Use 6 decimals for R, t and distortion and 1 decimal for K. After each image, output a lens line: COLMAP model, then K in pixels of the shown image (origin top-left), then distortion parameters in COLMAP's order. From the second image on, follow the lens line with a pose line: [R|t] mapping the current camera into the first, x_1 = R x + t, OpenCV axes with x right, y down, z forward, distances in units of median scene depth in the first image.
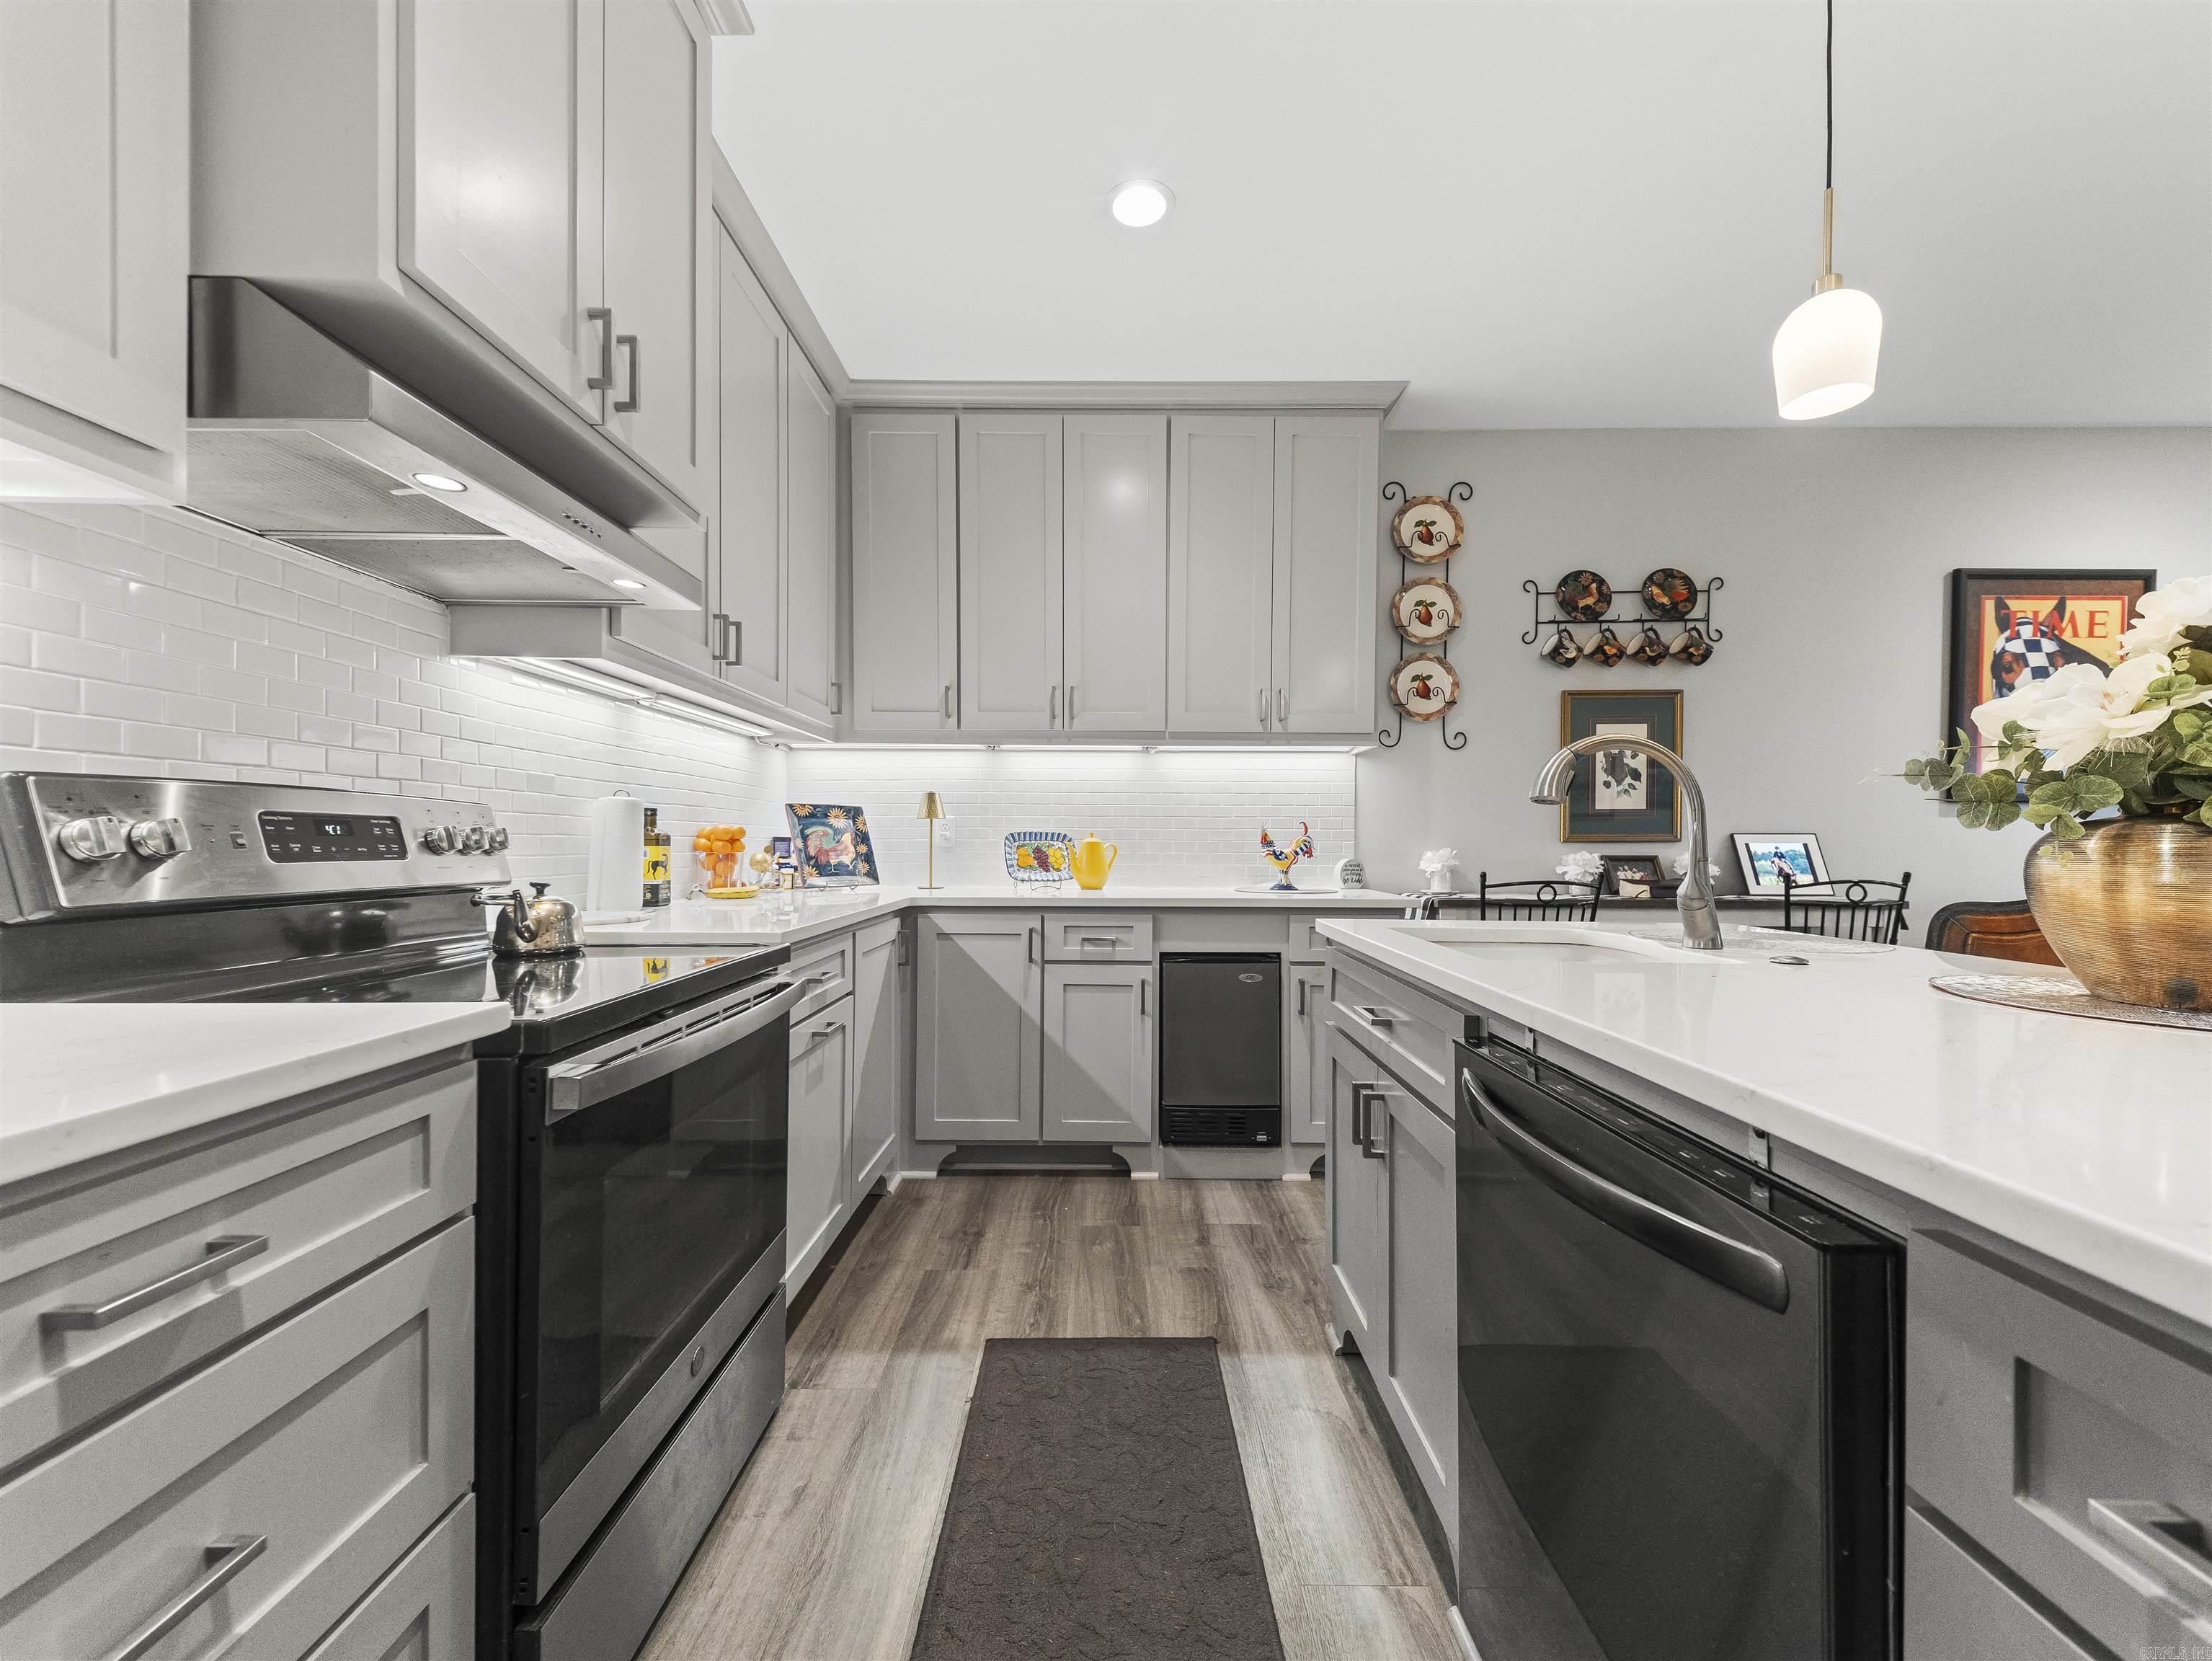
lens RADIAL K [[861.7, 0, 1102.8], [0, 861.7, 840.3], [0, 0, 1]] dist [0.034308, -0.013631]
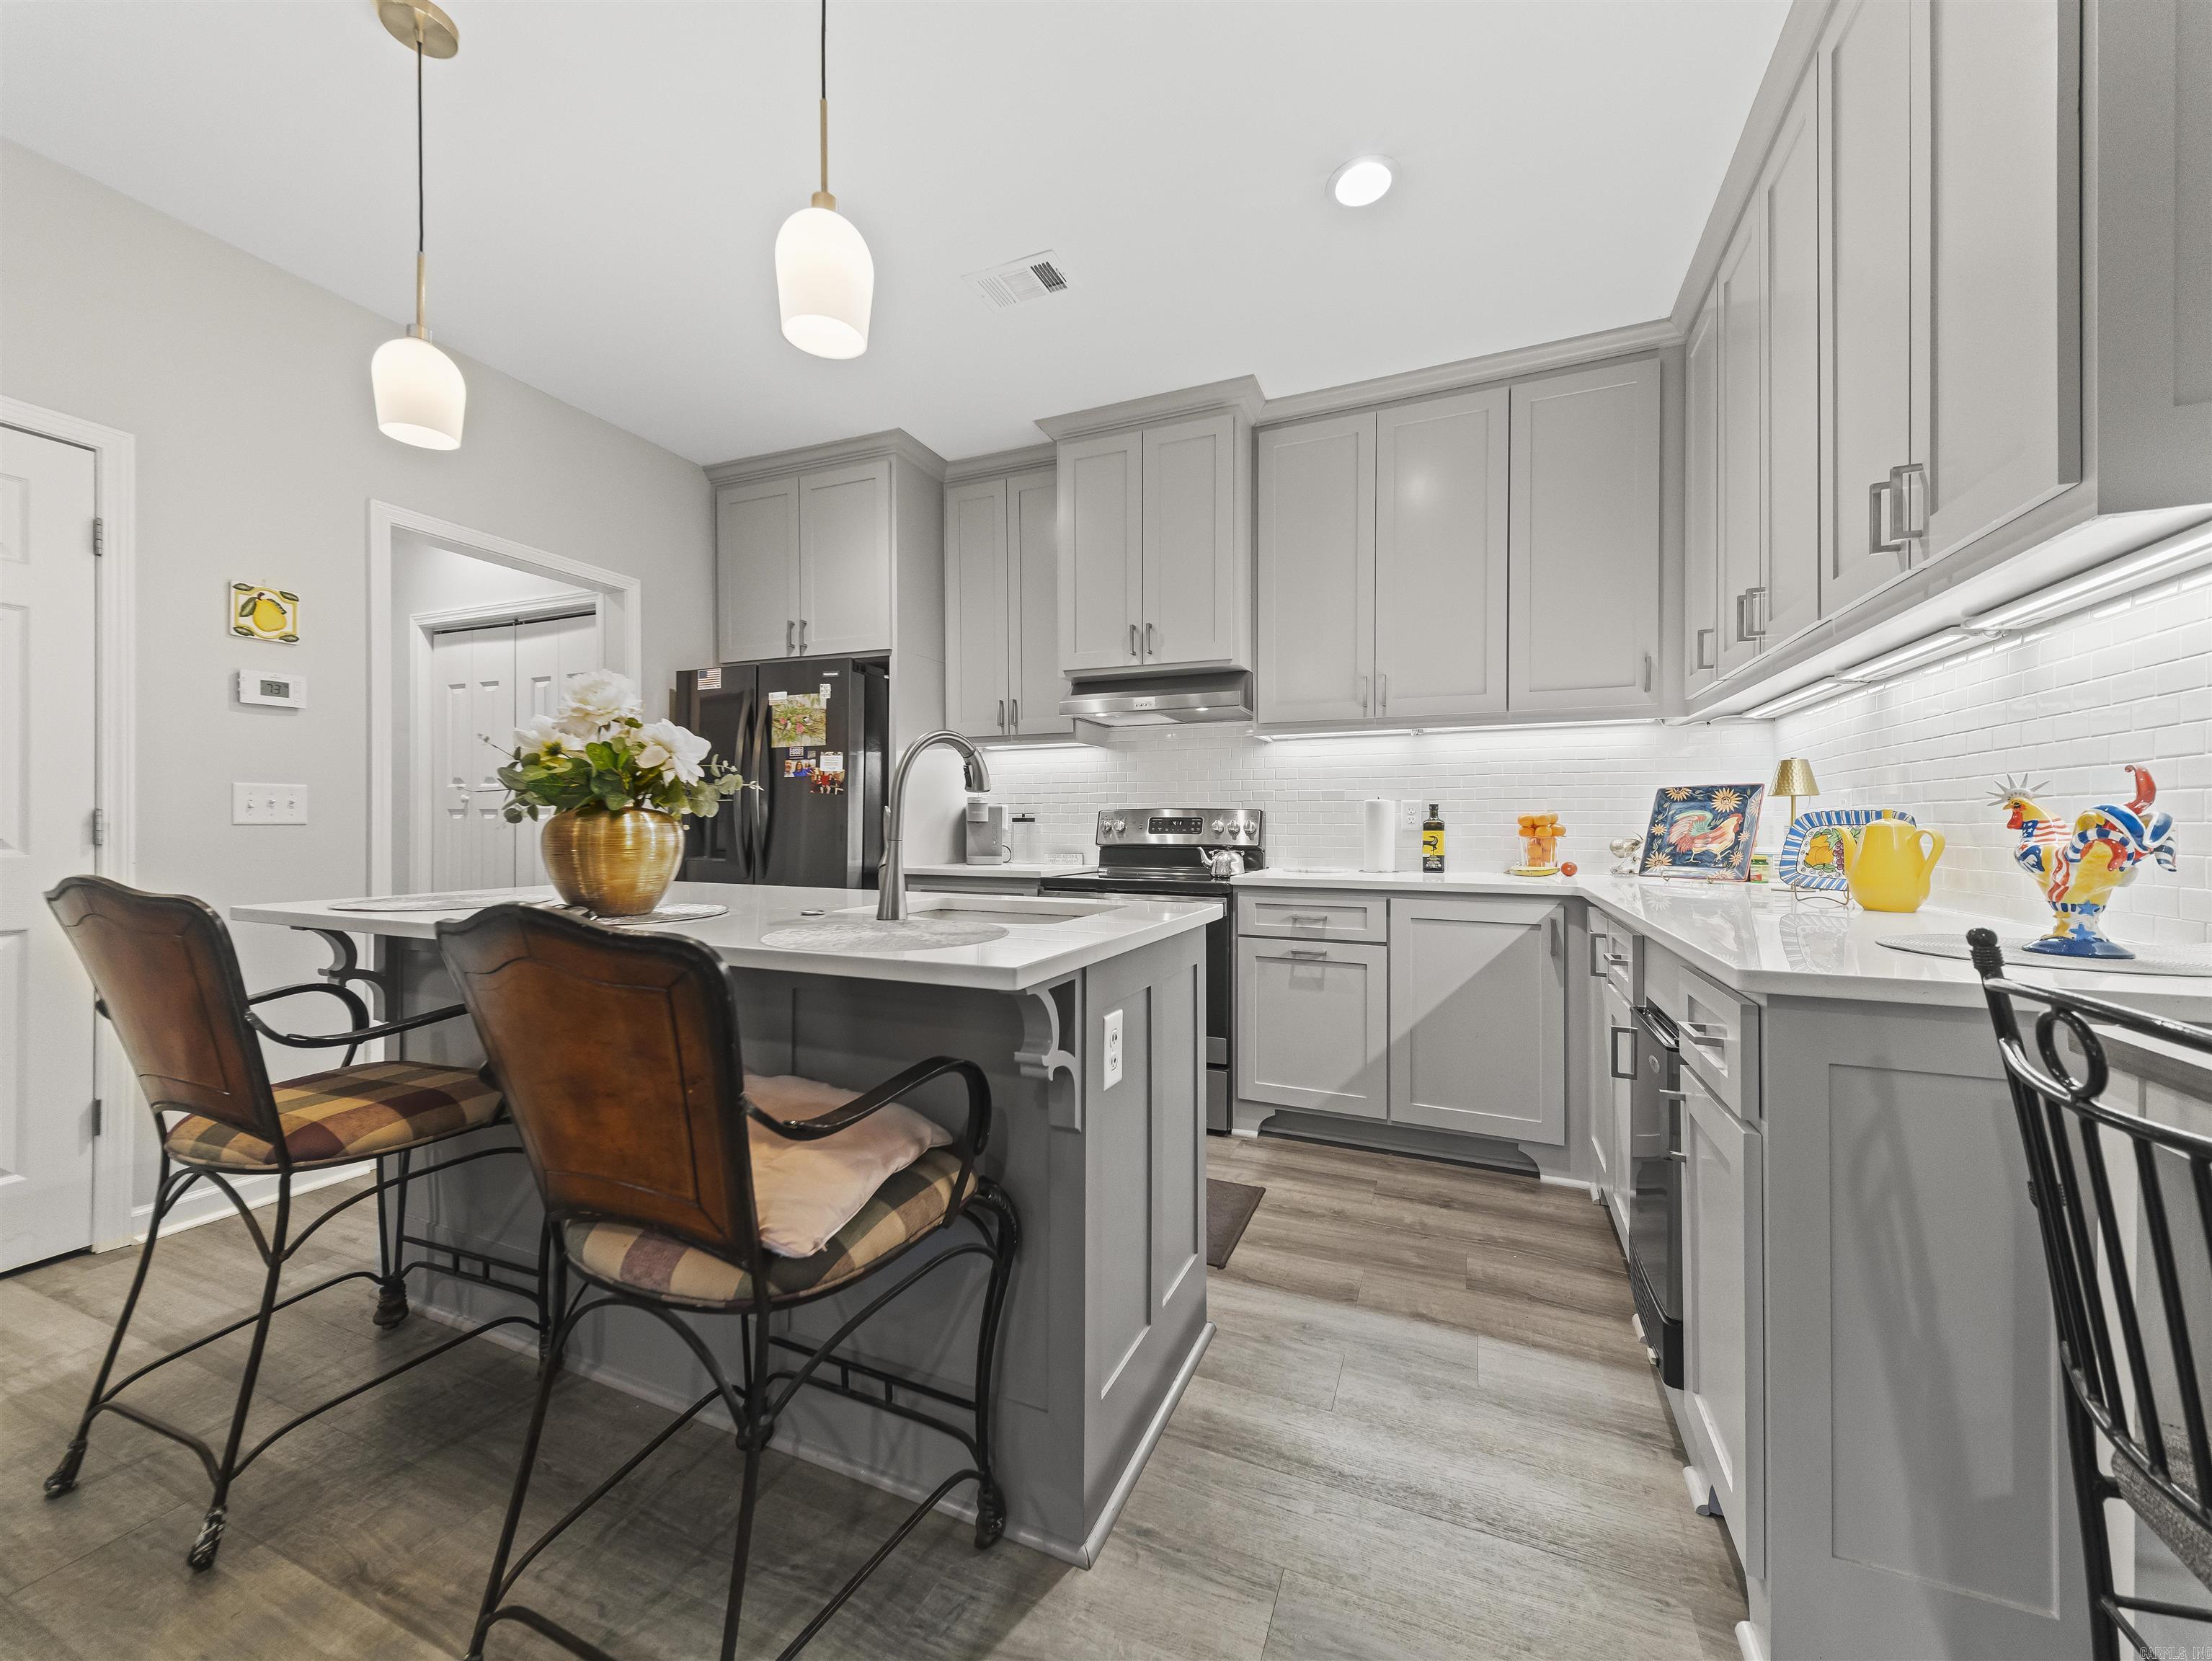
lens RADIAL K [[851.8, 0, 1111.8], [0, 851.8, 821.1], [0, 0, 1]] dist [0.035657, -0.011689]
pose [[-0.380170, -0.009803, -0.924864, 0.915340], [-0.002001, 0.999950, -0.009777, 0.005873], [0.924914, -0.001866, -0.380171, 0.973658]]
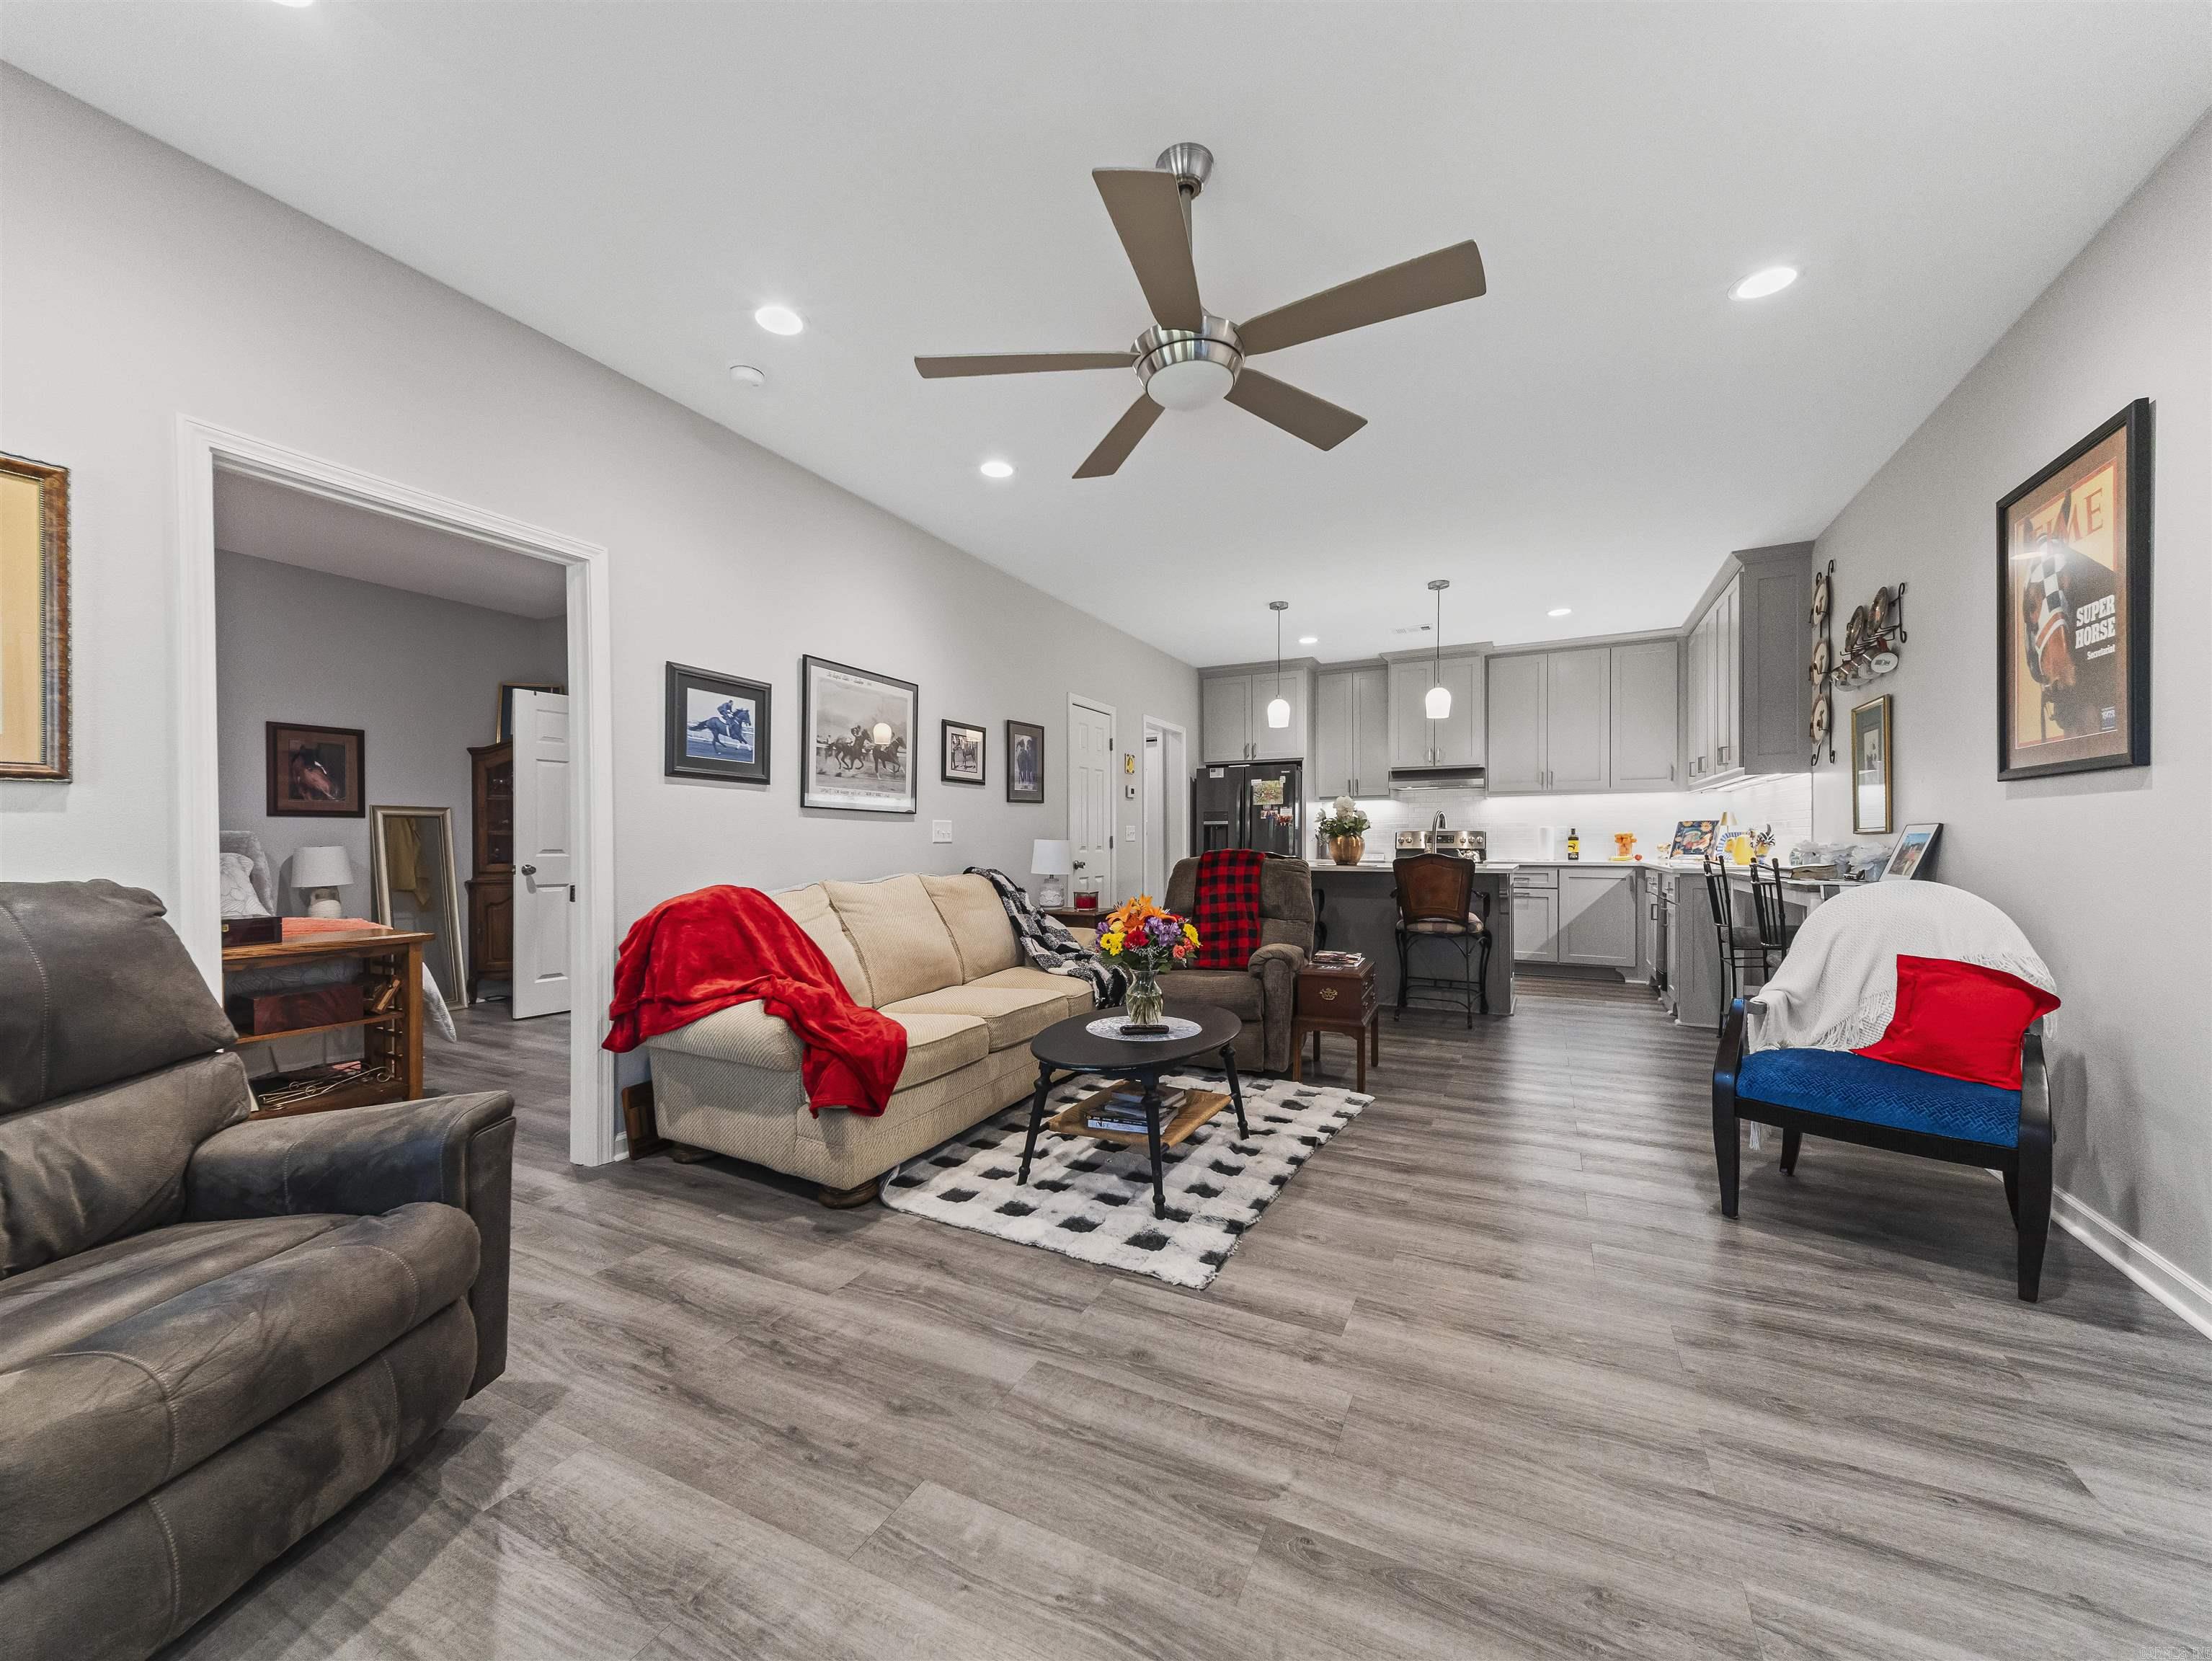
lens RADIAL K [[861.7, 0, 1102.8], [0, 861.7, 840.3], [0, 0, 1]] dist [0.034308, -0.013631]
pose [[-0.446119, -0.002179, -0.894971, 2.776183], [0.005218, 0.999974, -0.005035, 0.011677], [0.894958, -0.006916, -0.446096, 0.822144]]
